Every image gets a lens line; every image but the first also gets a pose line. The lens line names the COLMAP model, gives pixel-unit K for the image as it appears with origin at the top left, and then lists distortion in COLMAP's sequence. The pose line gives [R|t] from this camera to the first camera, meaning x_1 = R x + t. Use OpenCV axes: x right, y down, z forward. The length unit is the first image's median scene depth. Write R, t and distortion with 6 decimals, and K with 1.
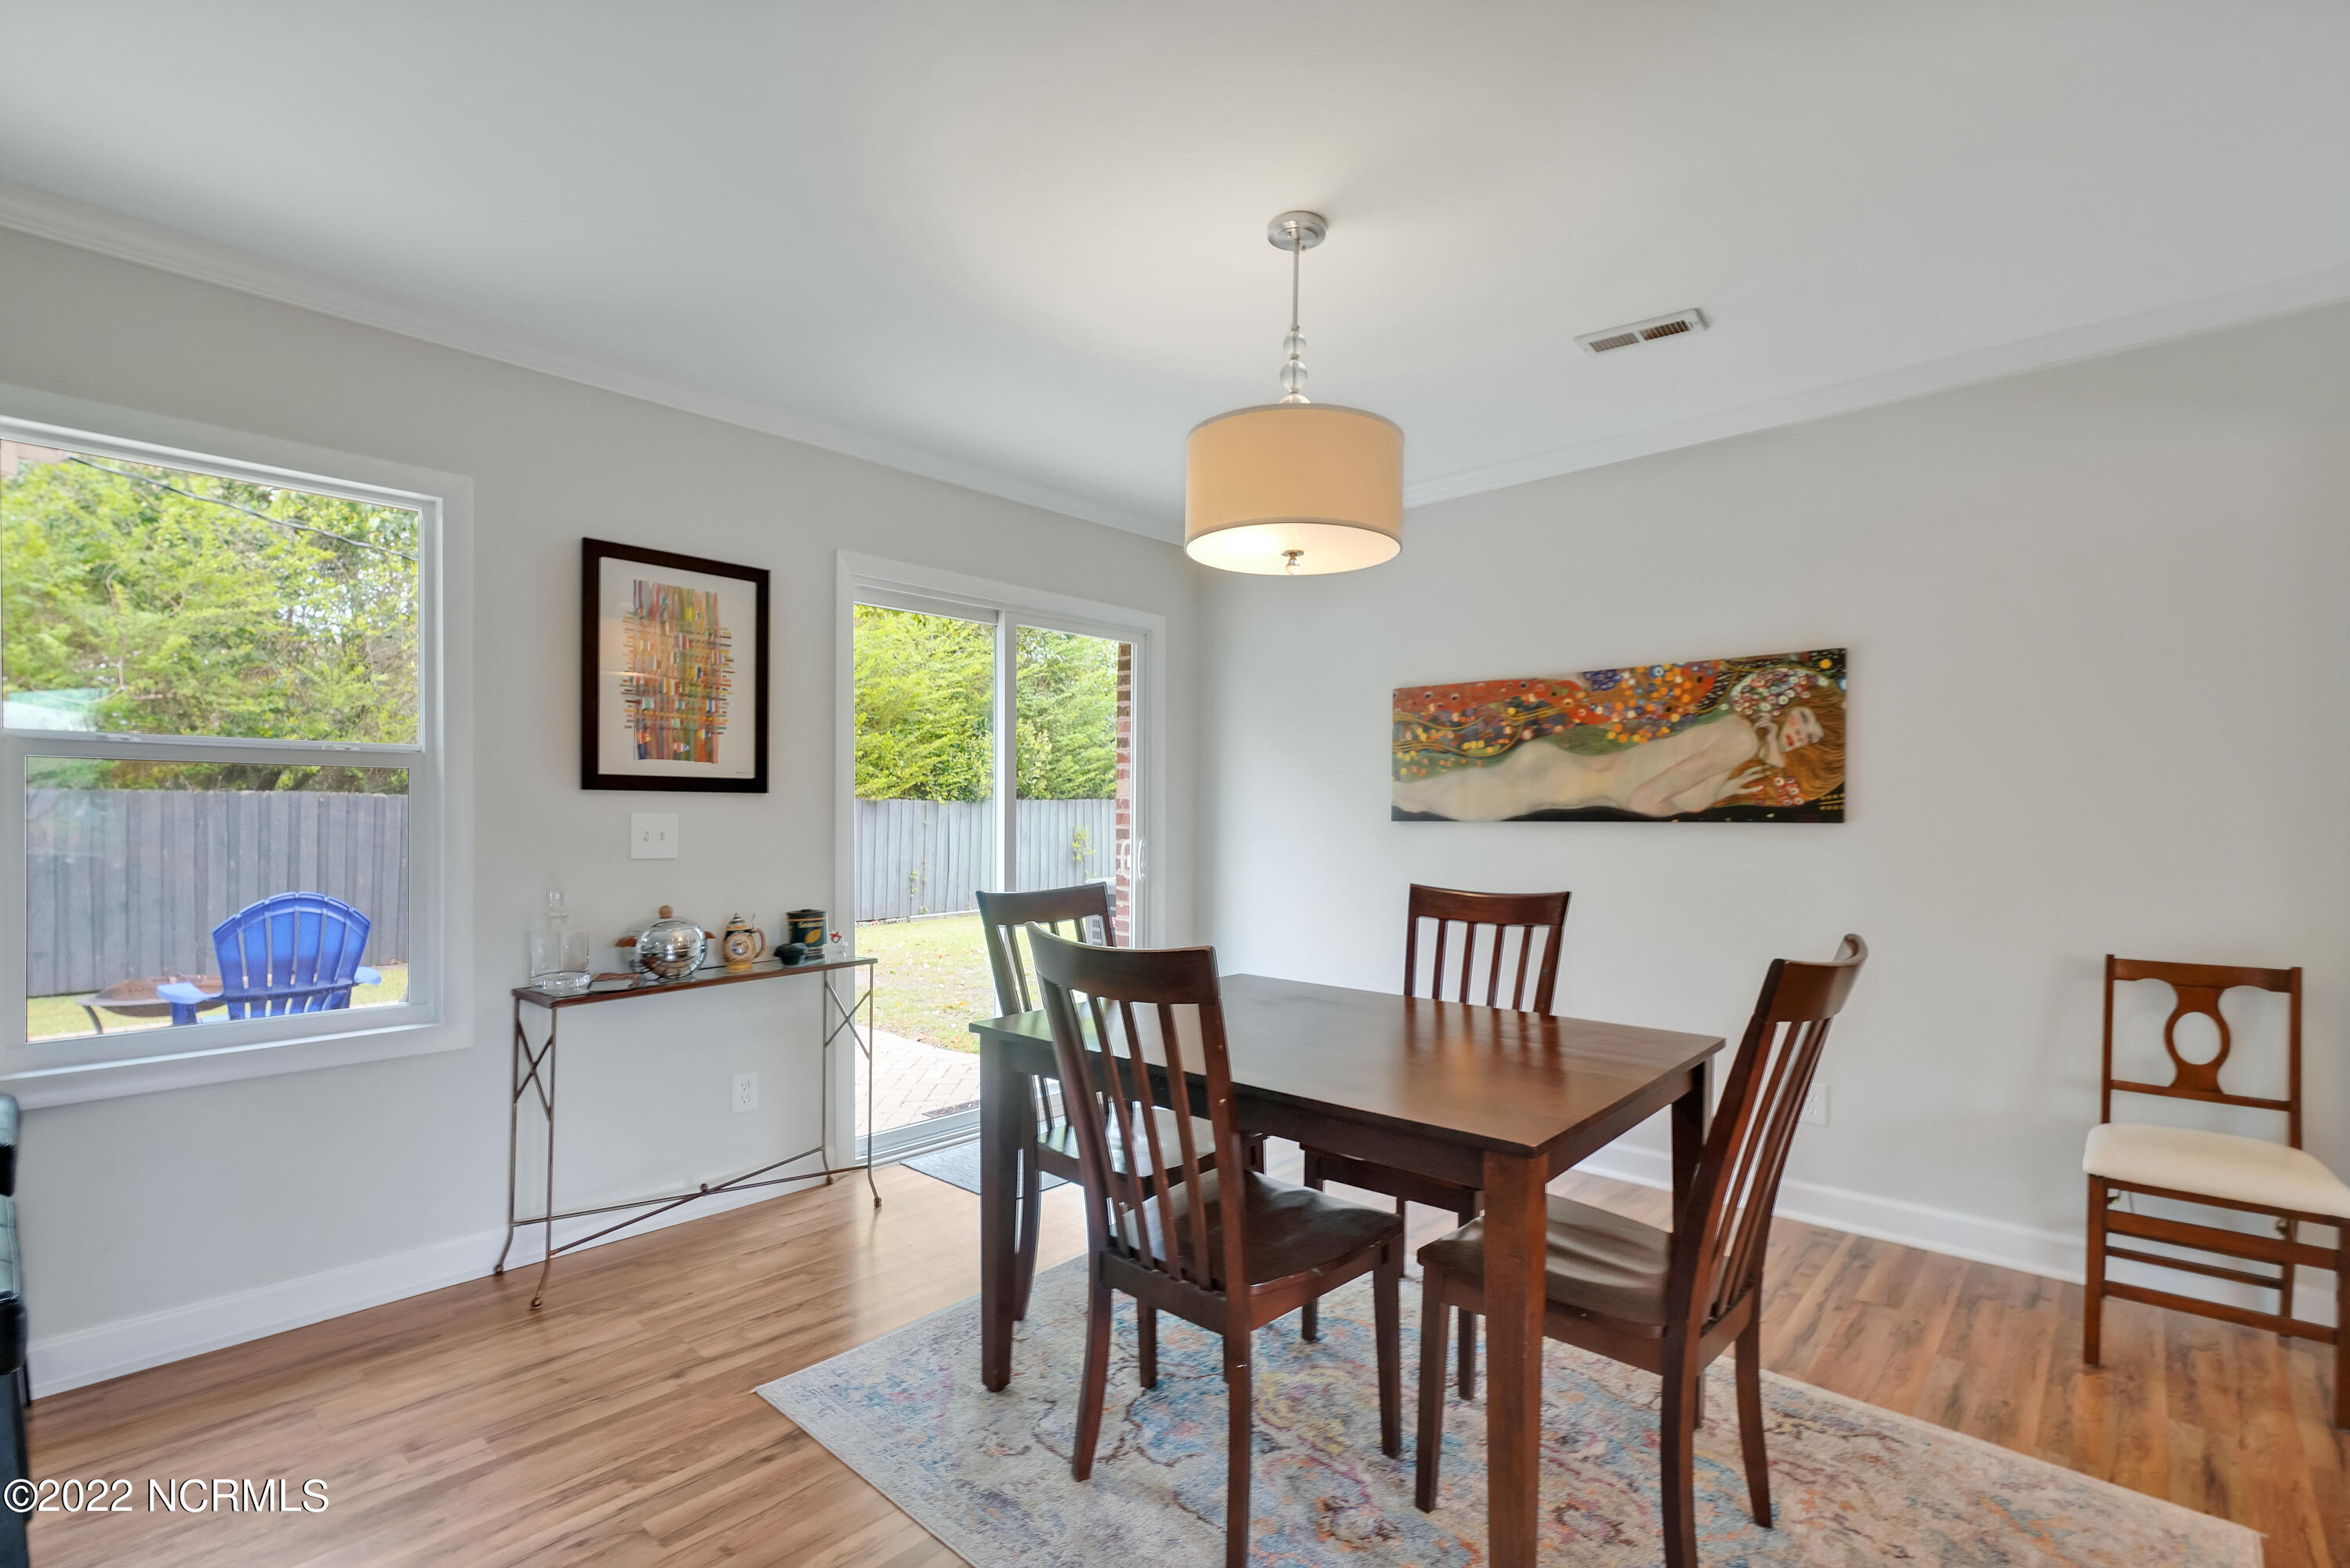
lens RADIAL K [[1073.3, 0, 1174.0], [0, 1073.3, 831.6], [0, 0, 1]] dist [0.001198, 0.000434]
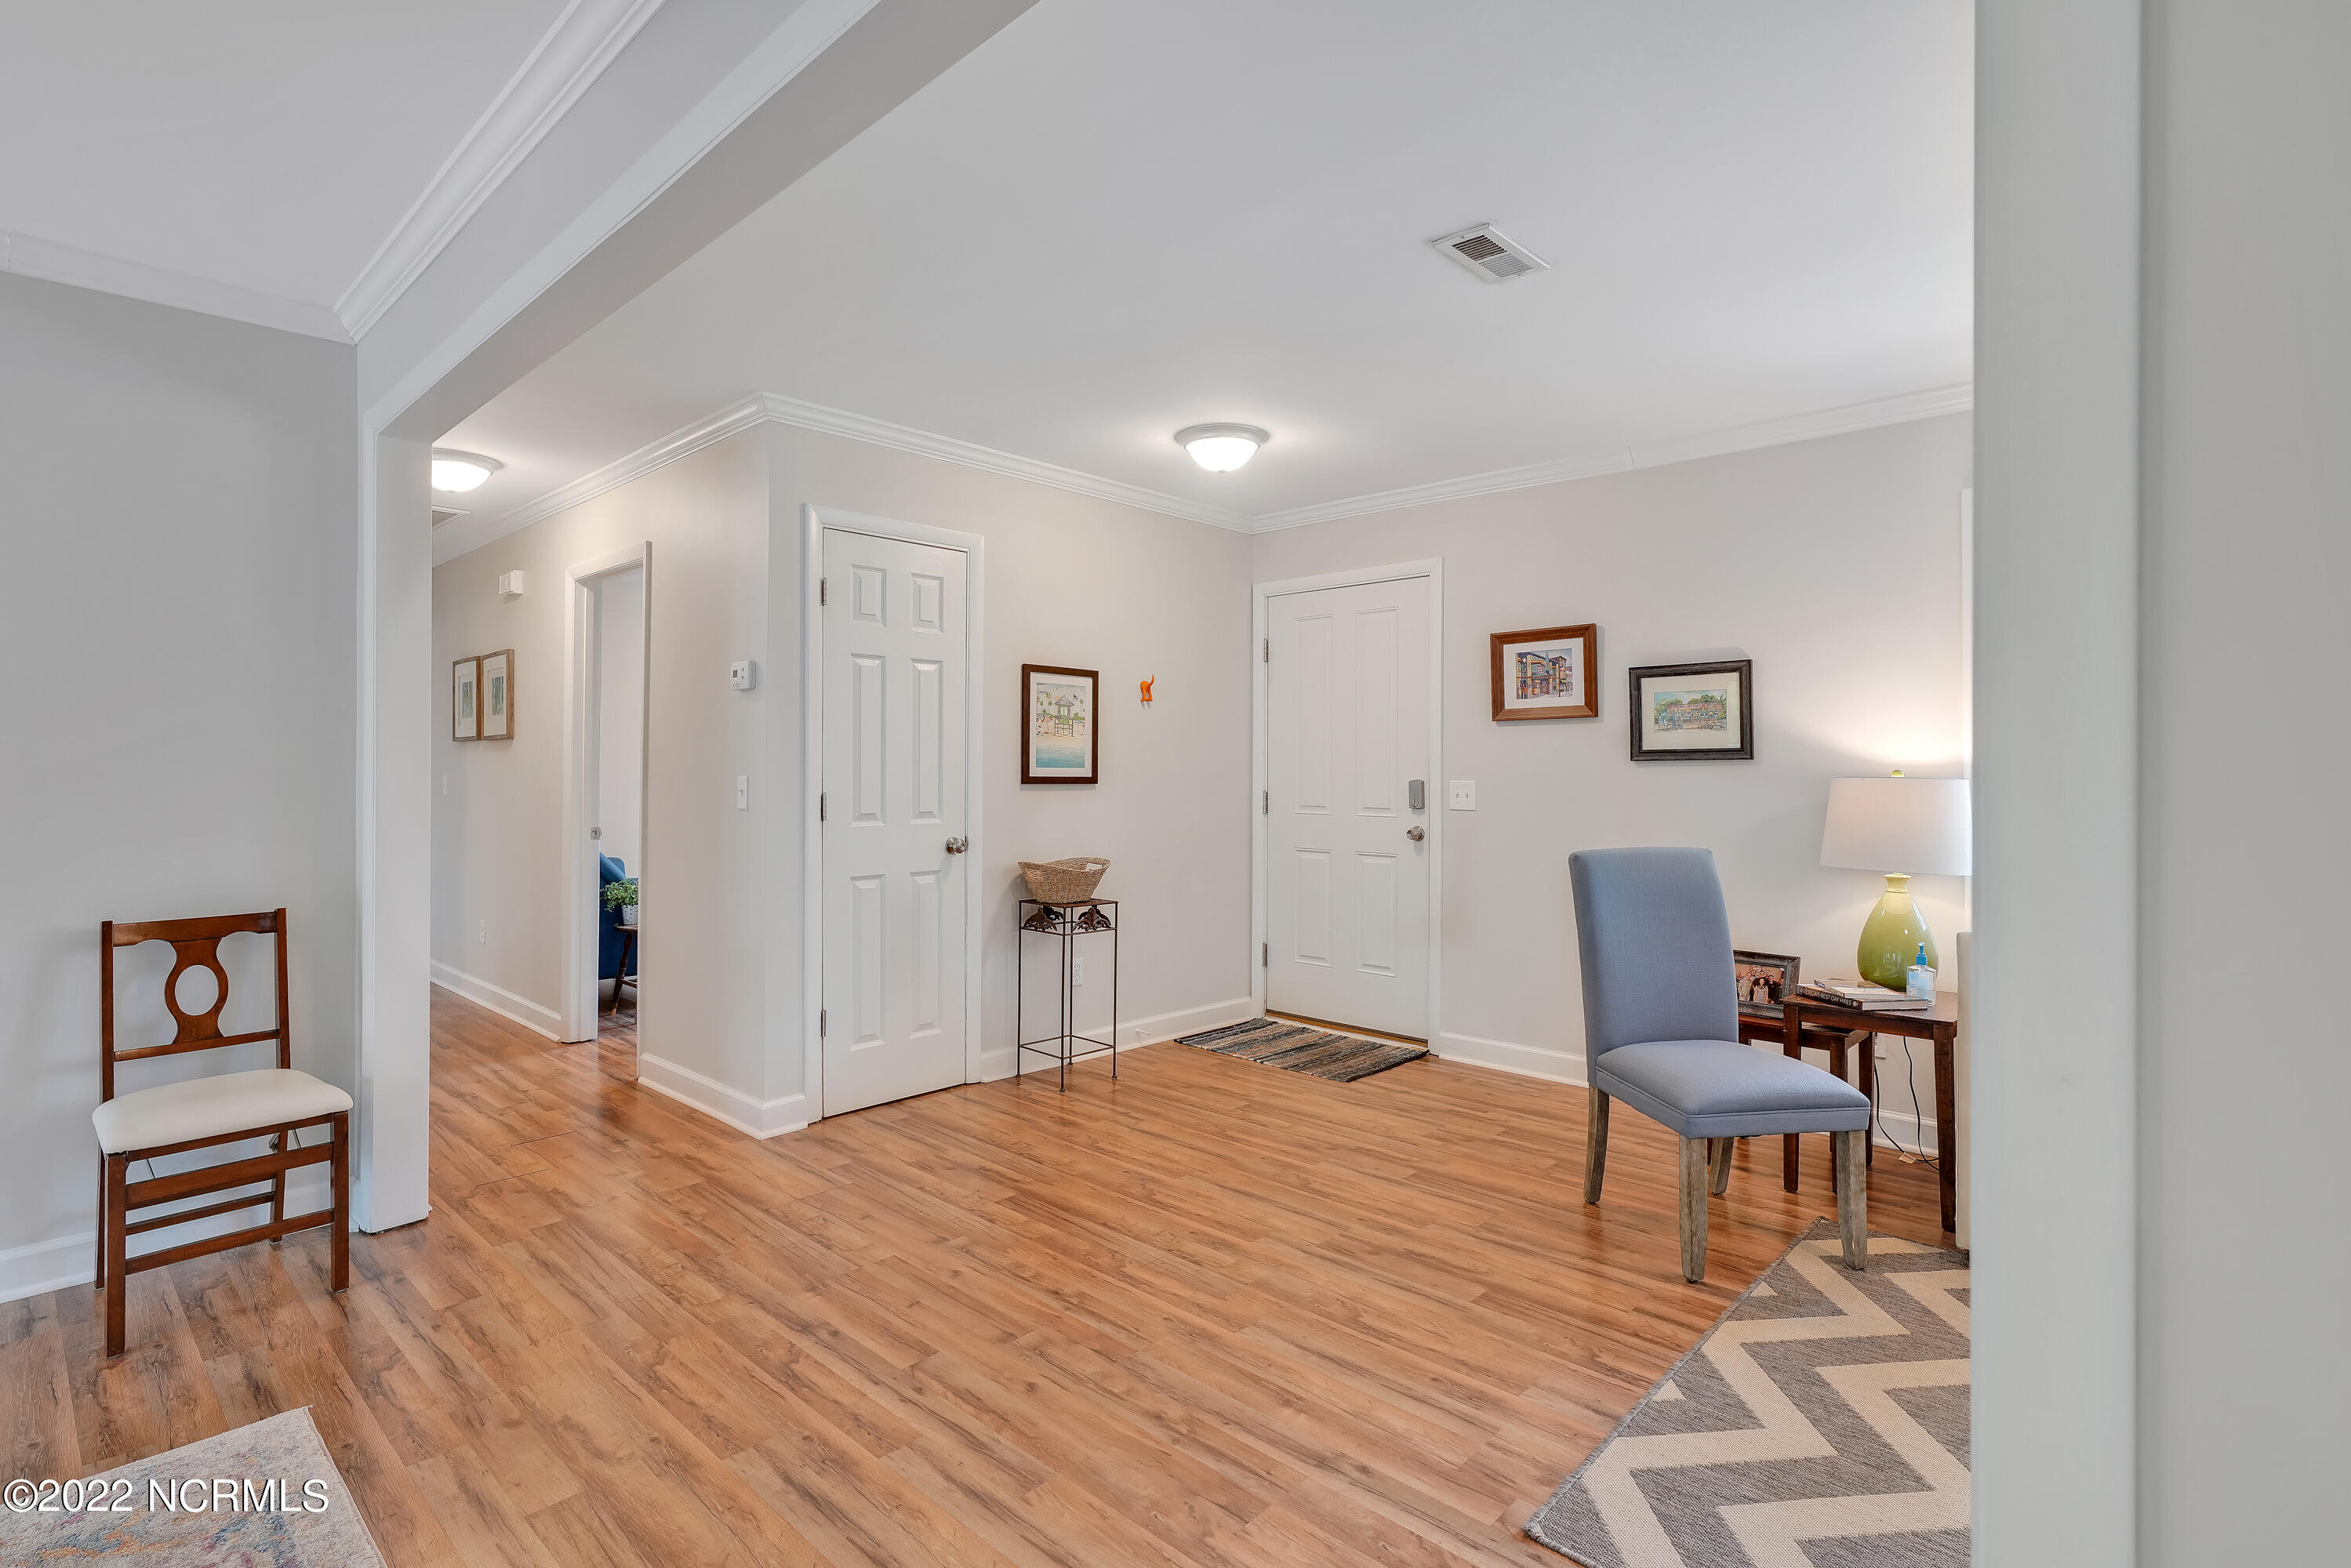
lens RADIAL K [[1129.9, 0, 1175.5], [0, 1129.9, 784.0], [0, 0, 1]] dist [0.000365, 0.000400]
pose [[0.018925, -0.017091, 0.999675, -0.455024], [0.022239, 0.999614, 0.016669, -0.012211], [-0.999574, 0.021916, 0.019298, 0.141364]]
